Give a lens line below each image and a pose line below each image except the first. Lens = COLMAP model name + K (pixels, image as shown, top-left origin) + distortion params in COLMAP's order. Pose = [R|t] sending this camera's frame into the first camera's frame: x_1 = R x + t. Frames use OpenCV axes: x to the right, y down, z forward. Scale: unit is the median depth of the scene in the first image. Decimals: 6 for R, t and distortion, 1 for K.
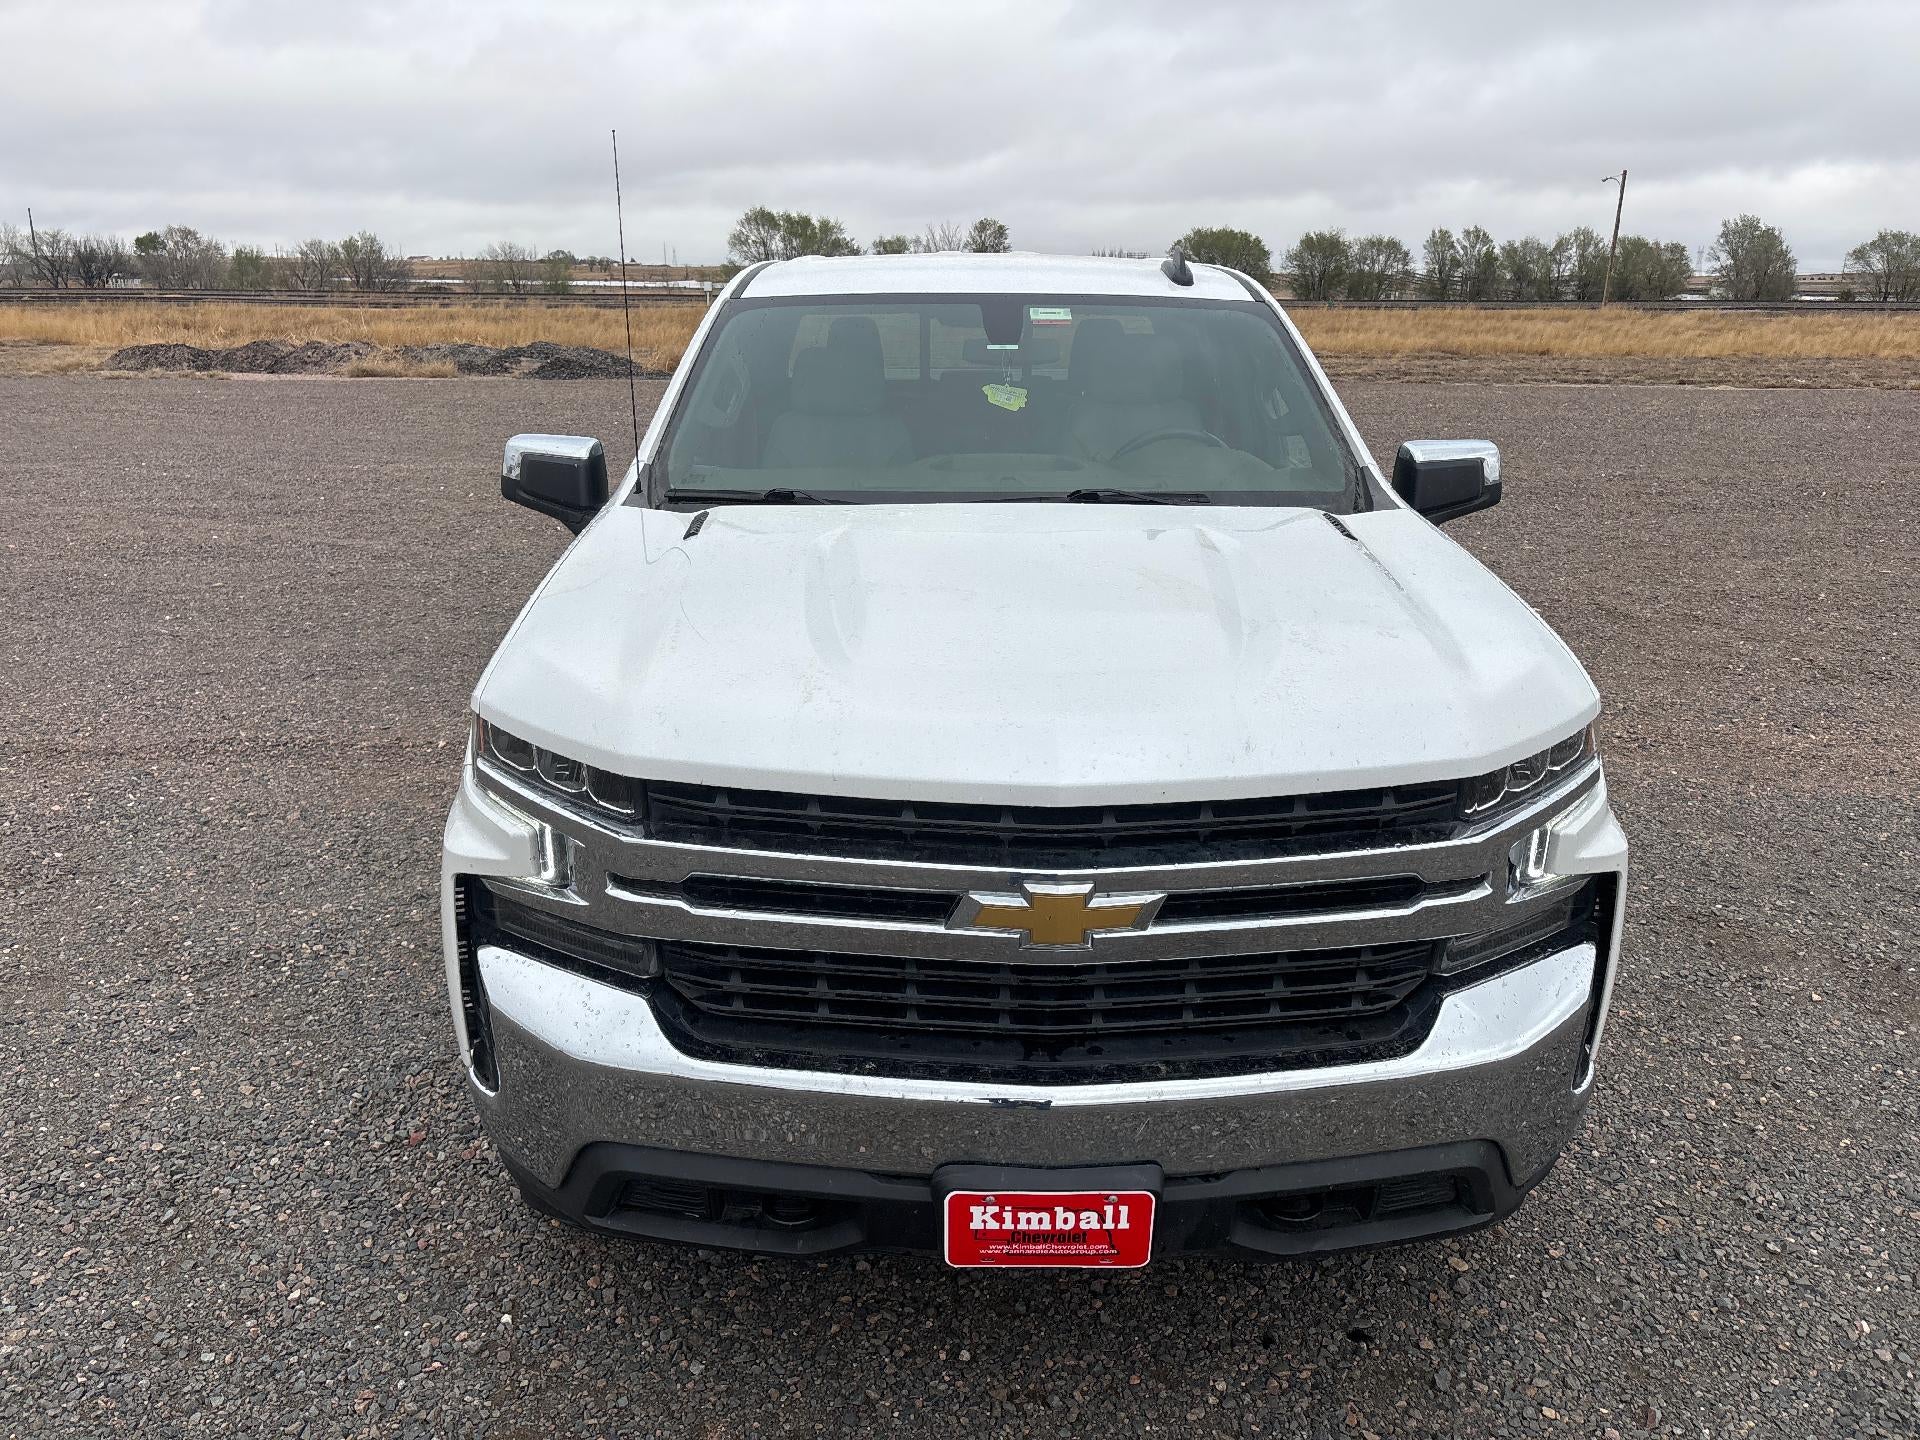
lens RADIAL K [[1457.0, 0, 953.8], [0, 1457.0, 731.2], [0, 0, 1]] dist [0.054977, -0.062327]
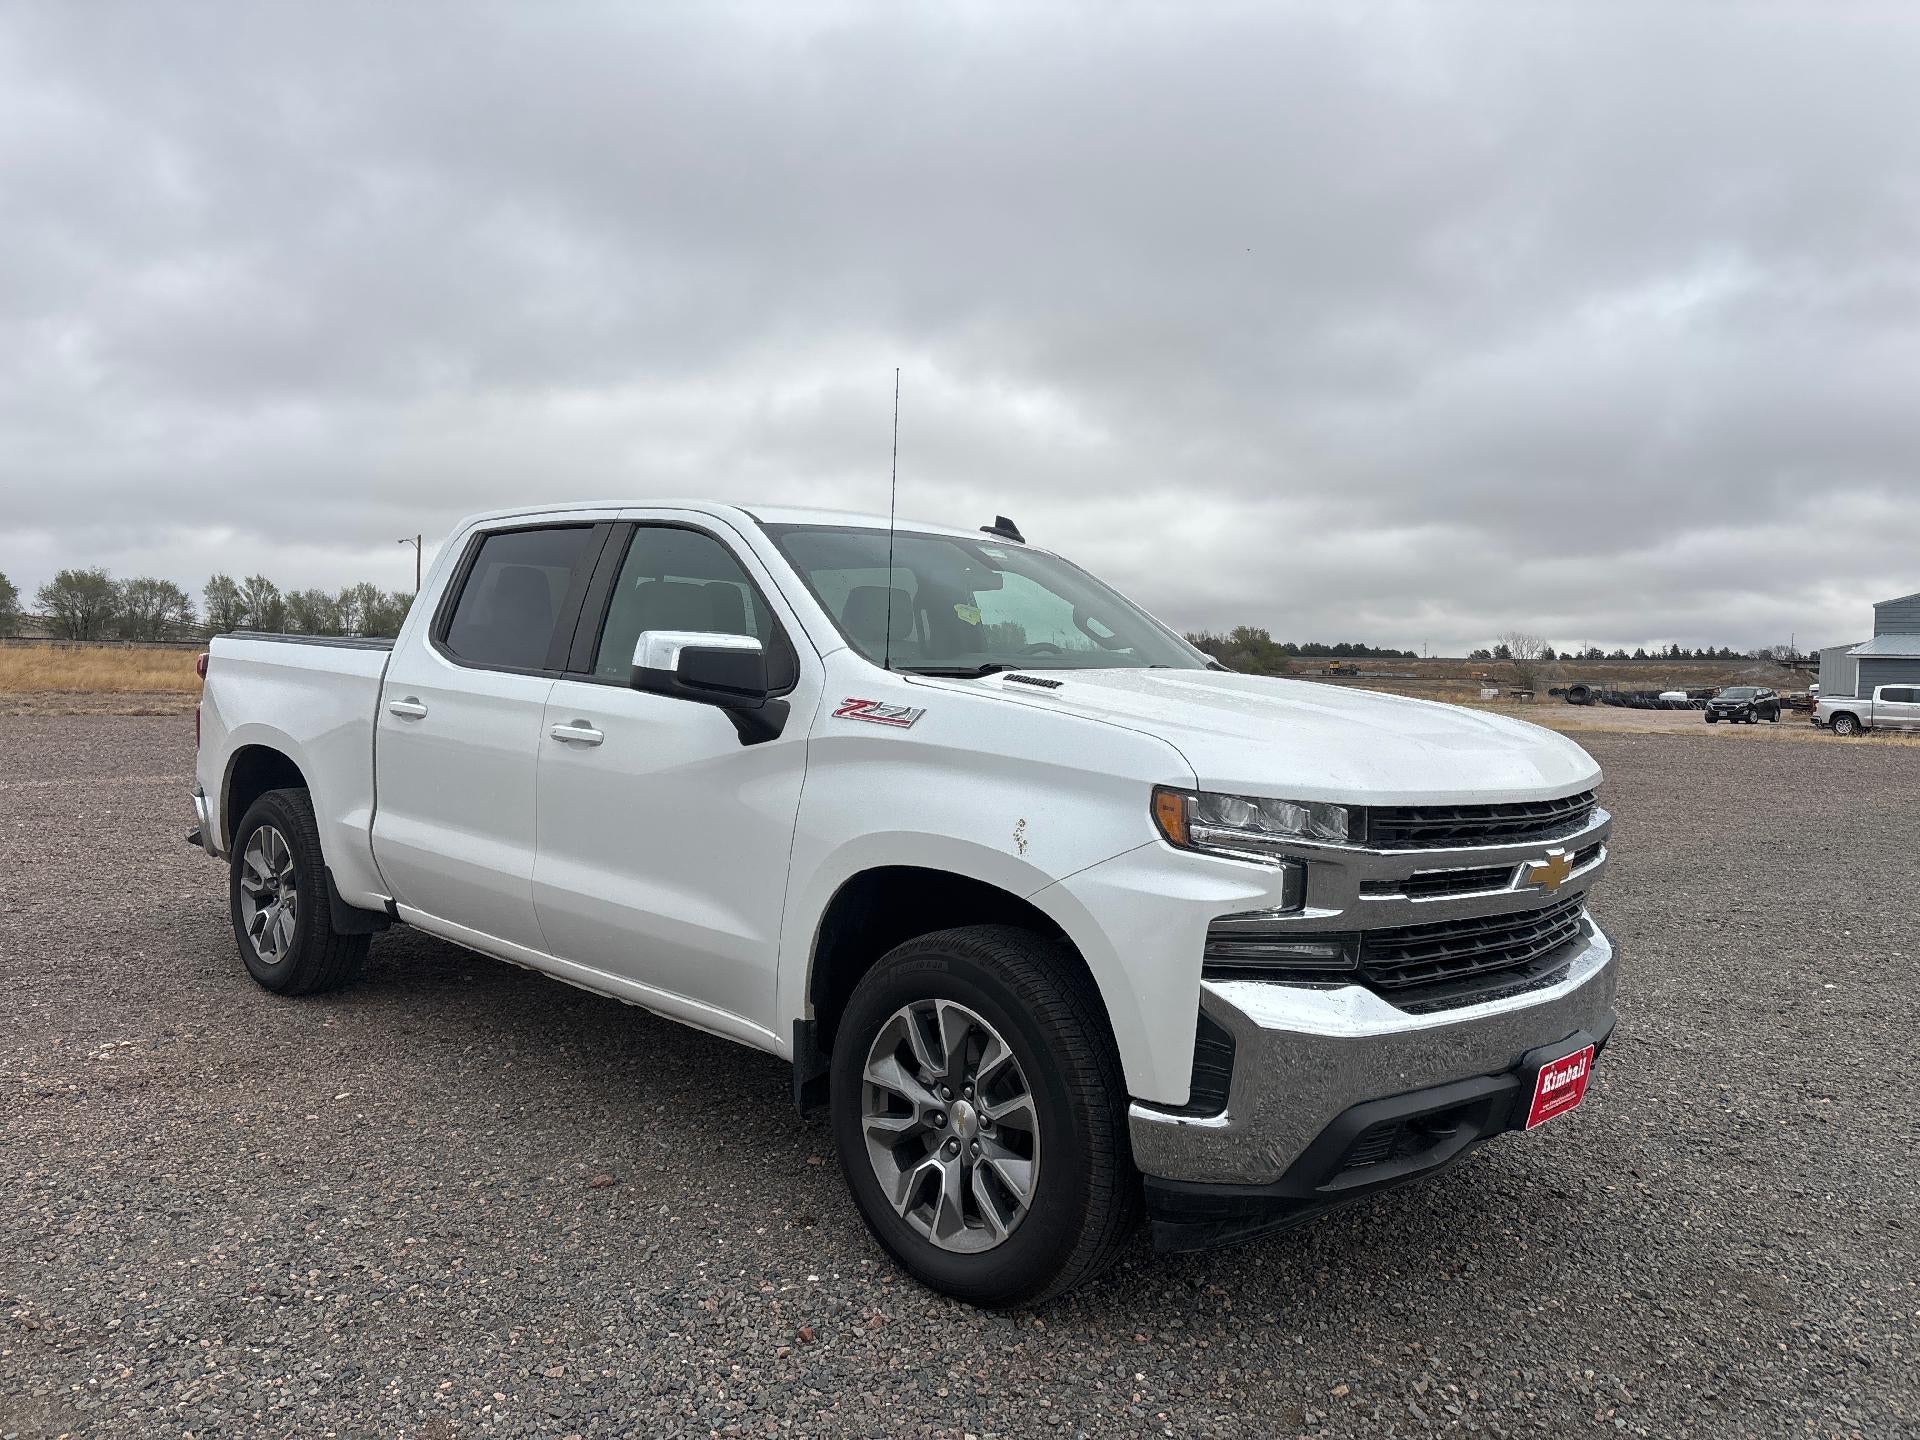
lens RADIAL K [[1460.0, 0, 1025.4], [0, 1460.0, 726.0], [0, 0, 1]] dist [0.048504, -0.053395]
pose [[0.684092, -0.017687, 0.729181, -1.118694], [0.187113, 0.970507, -0.152002, 0.080660], [-0.704987, 0.240423, 0.667226, 0.216382]]
